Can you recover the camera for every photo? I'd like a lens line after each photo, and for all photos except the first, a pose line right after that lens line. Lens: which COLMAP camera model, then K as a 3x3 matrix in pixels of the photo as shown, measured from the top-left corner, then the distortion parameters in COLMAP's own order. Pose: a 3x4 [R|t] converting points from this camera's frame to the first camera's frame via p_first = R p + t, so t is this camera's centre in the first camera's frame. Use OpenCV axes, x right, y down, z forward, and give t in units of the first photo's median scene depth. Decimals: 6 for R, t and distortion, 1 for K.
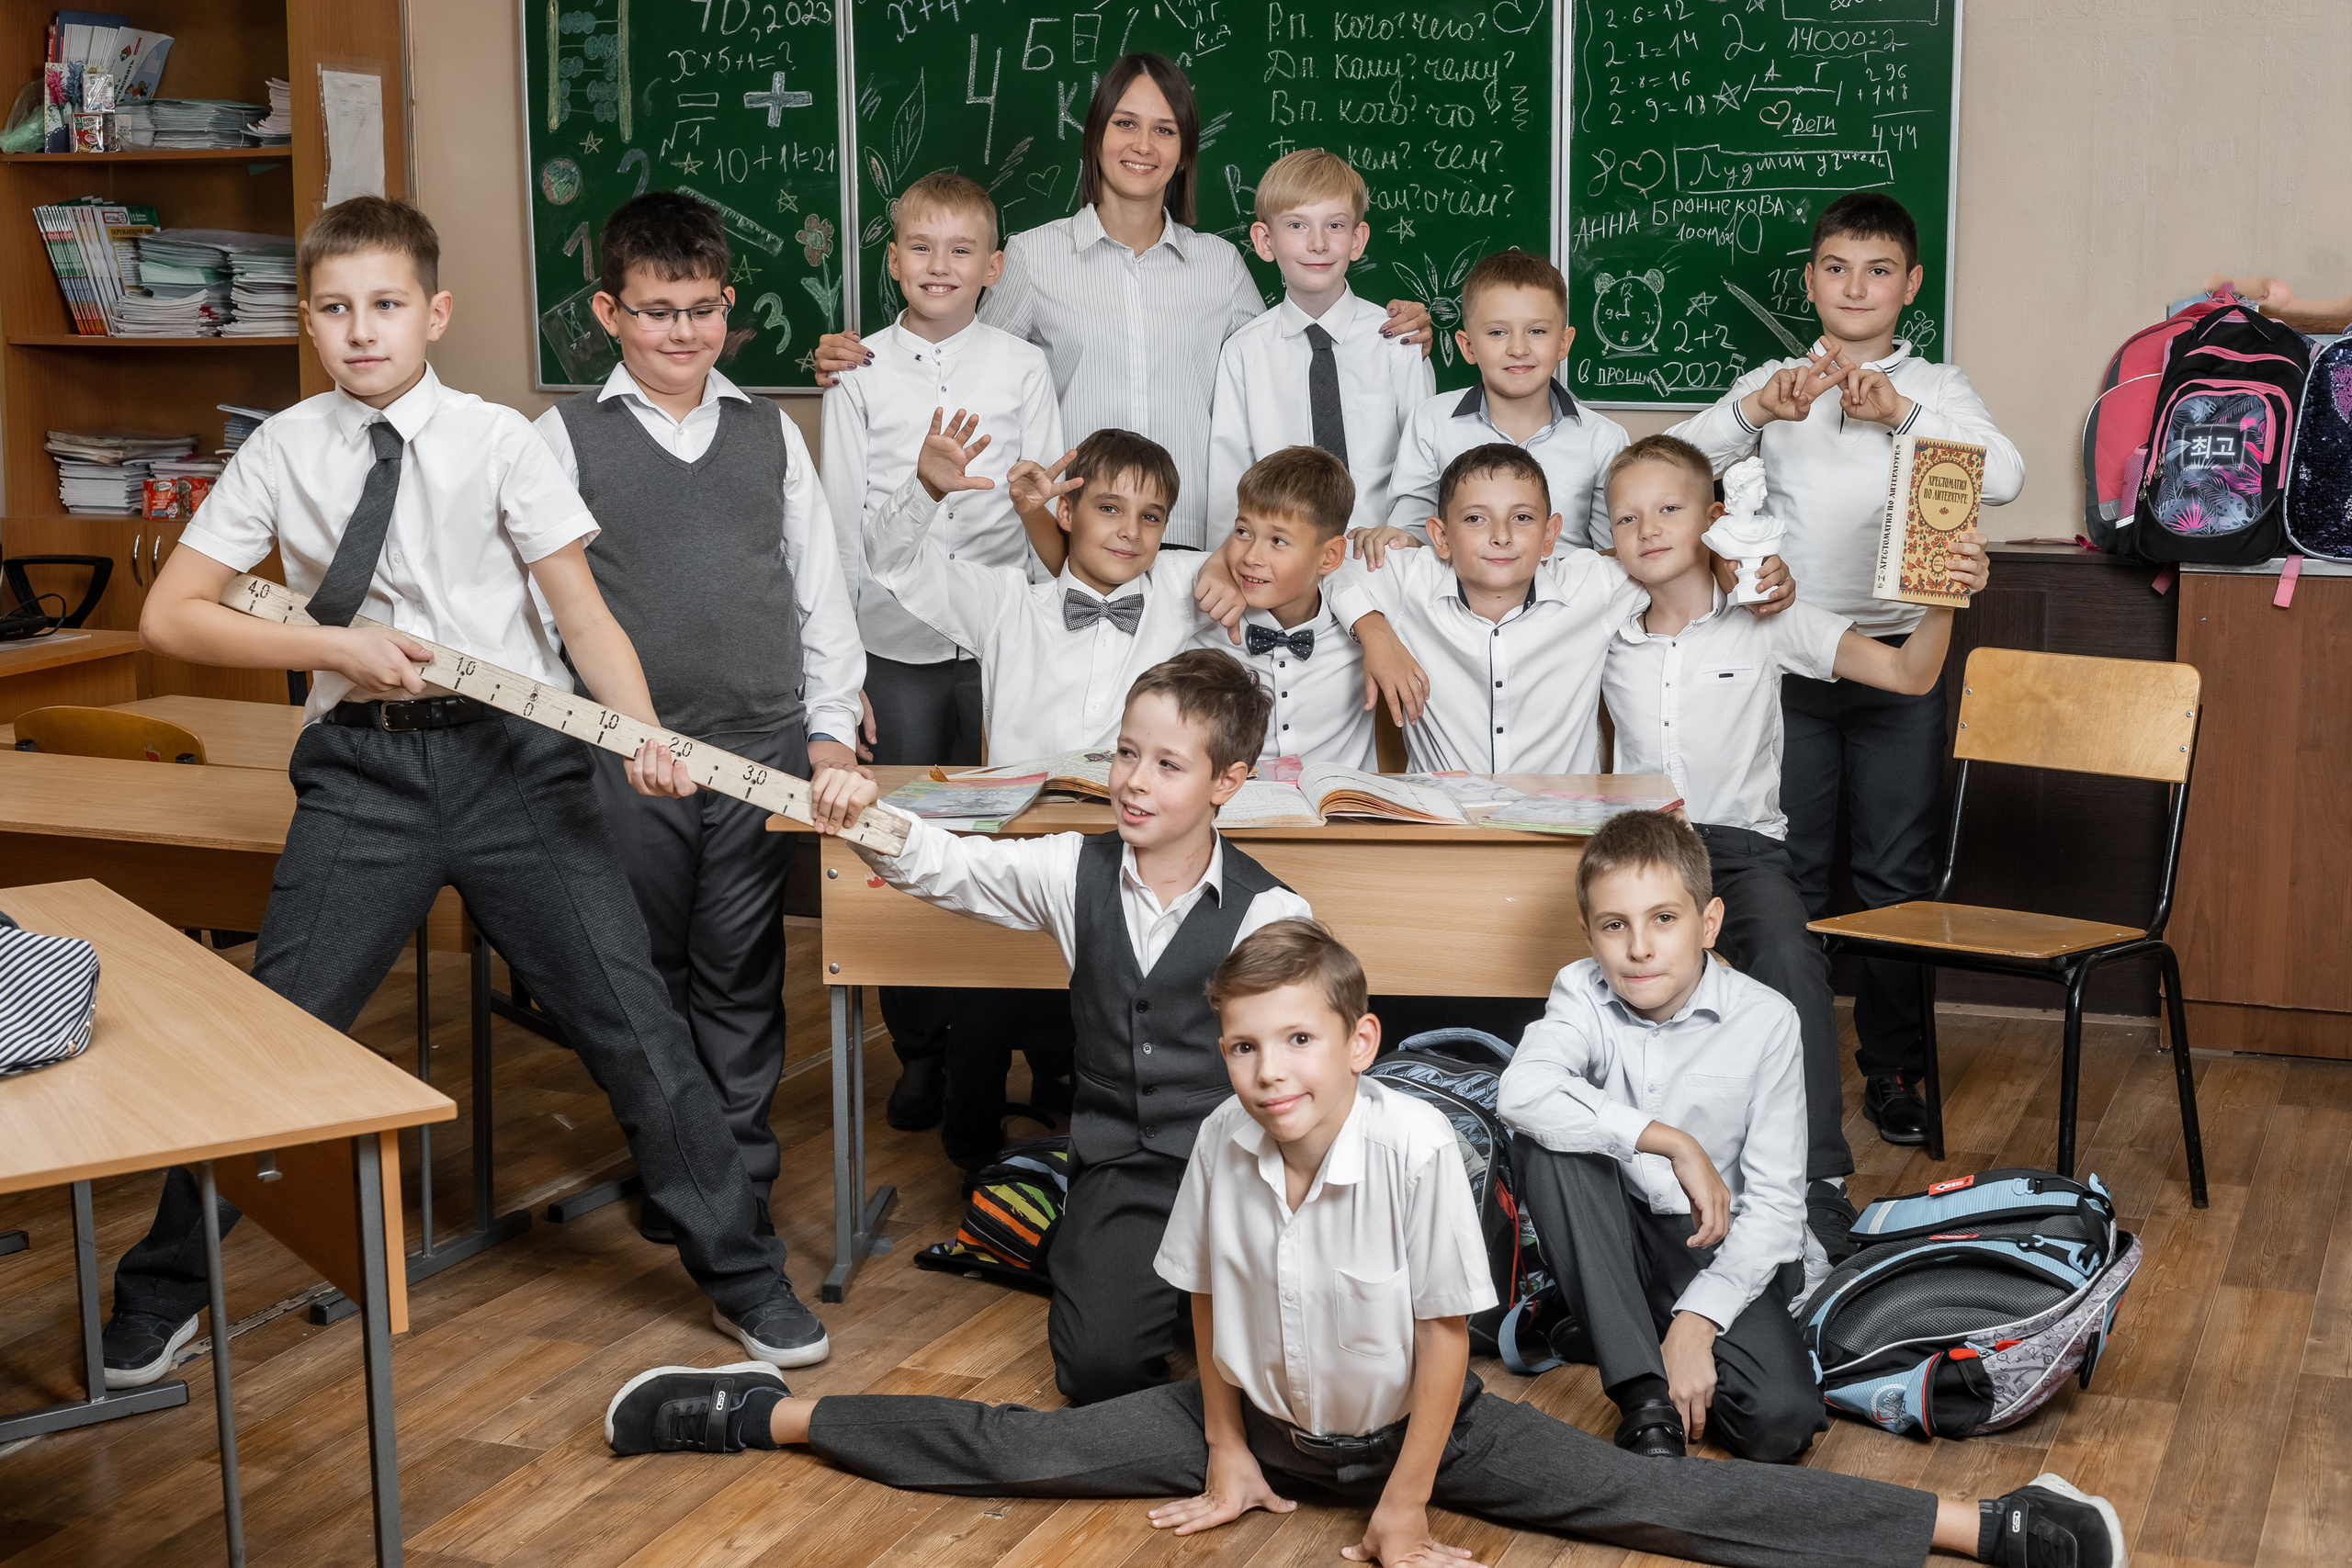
lens RADIAL K [[3408.6, 0, 1176.0], [0, 3408.6, 784.0], [0, 0, 1]] dist [-0.012737, -0.015665]
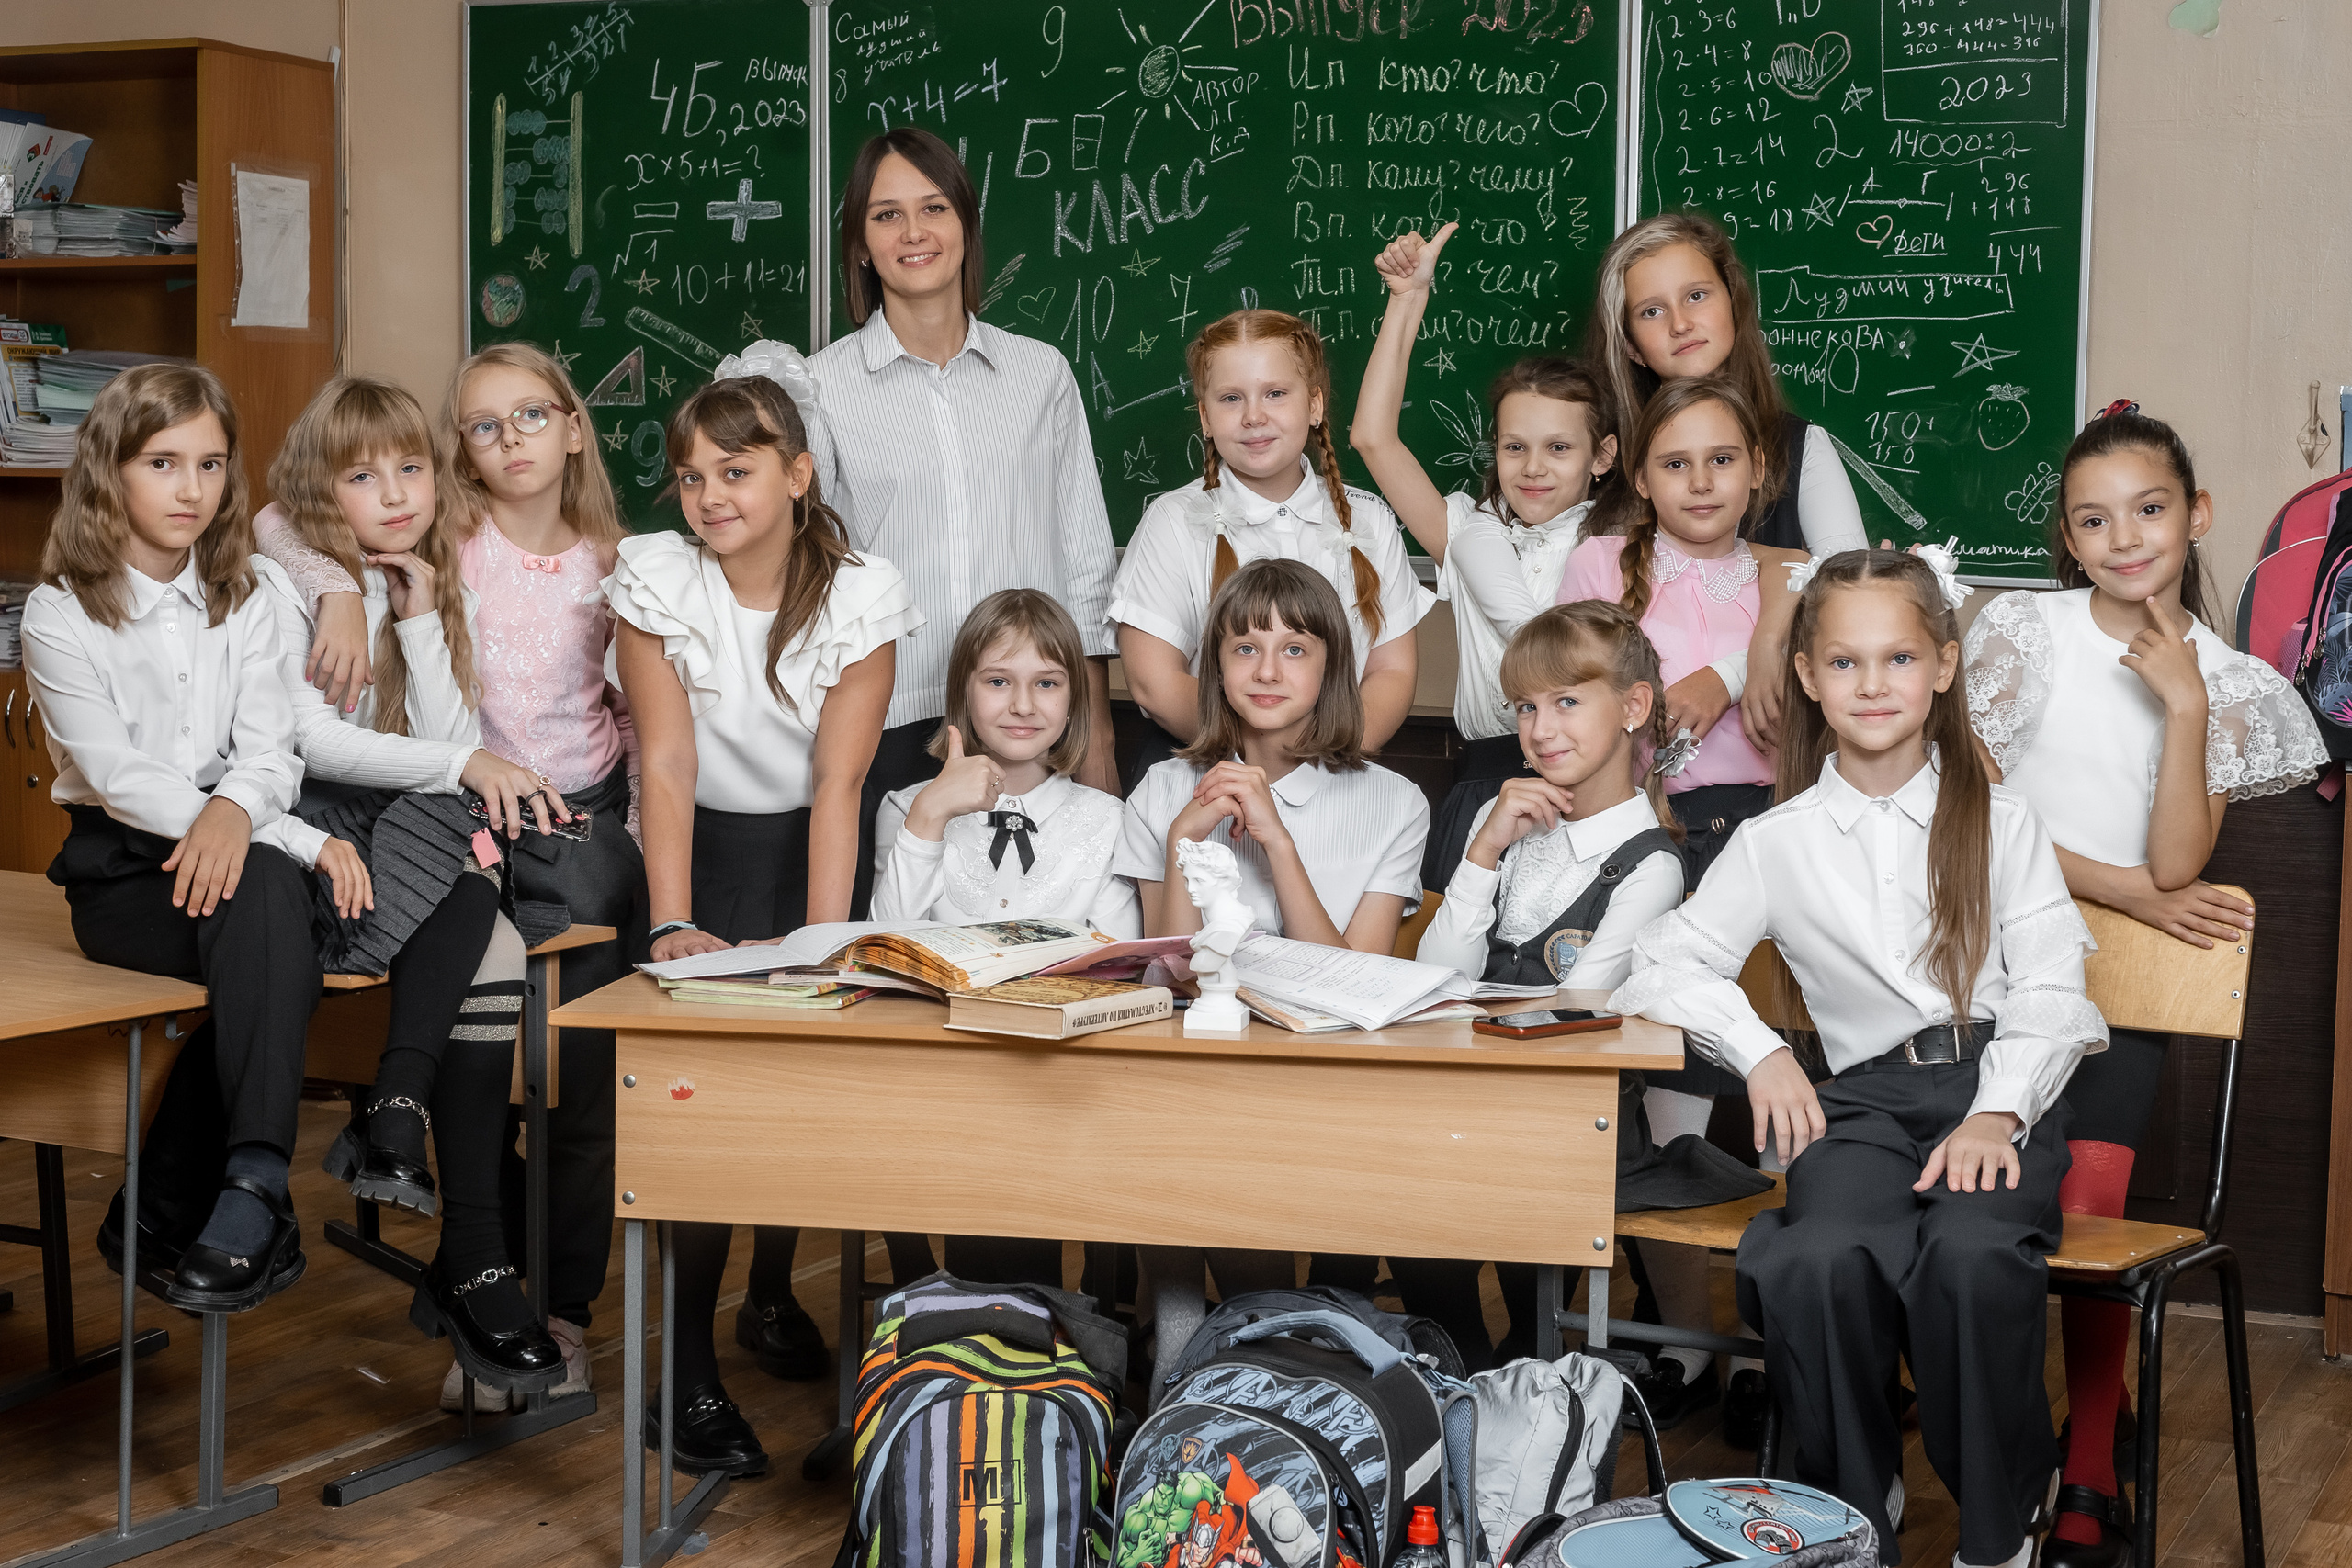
lens RADIAL K [[3647.3, 0, 1142.1], [0, 3647.3, 726.6], [0, 0, 1]] dist [-0.004381, 0.031714]
pose [[0.997586, 0.023505, -0.065345, 0.054307], [-0.028994, 0.996013, -0.084366, 0.008532], [0.063101, 0.086057, 0.994290, 0.090660]]
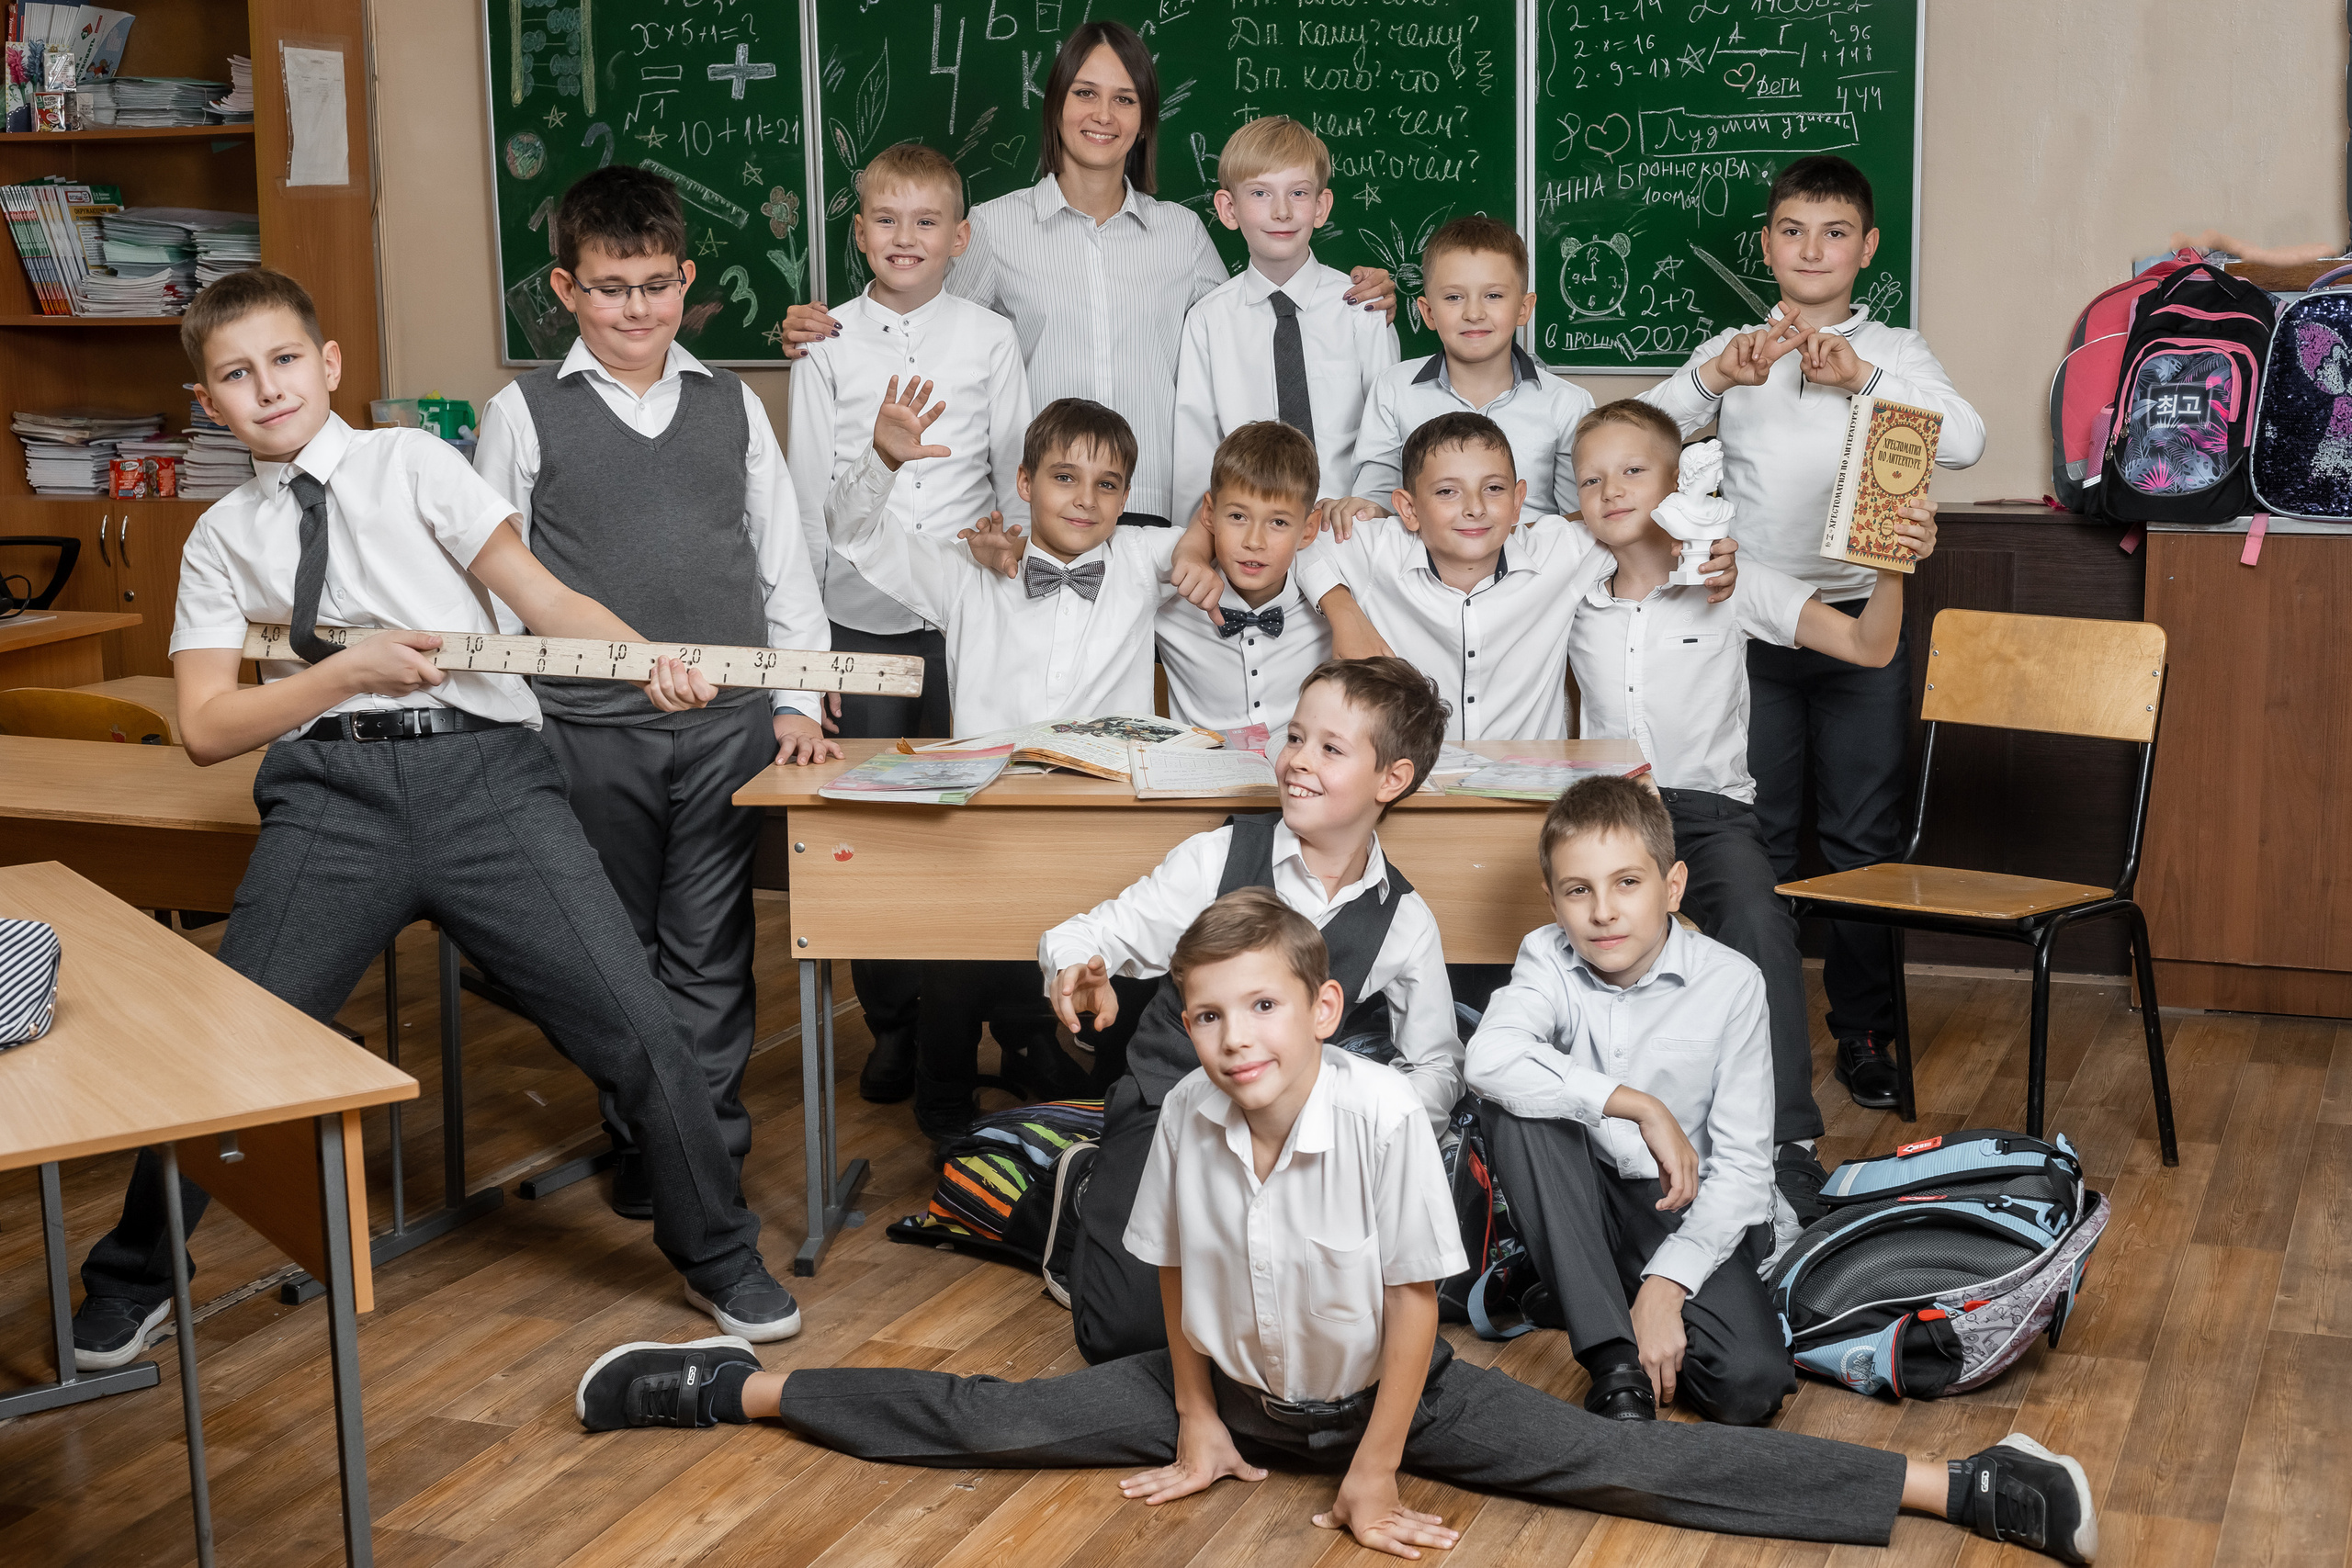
lens RADIAL K [[3408.6, 0, 1176.0], [0, 3408.6, 784.0], [0, 0, 1]] dist [-0.012737, -0.015665]
pose [[0.999930, -0.010766, 0.005004, 0.003325], [0.010720, 0.999901, 0.009158, -0.000193], [-0.005102, -0.009103, 0.999946, 0.000408]]
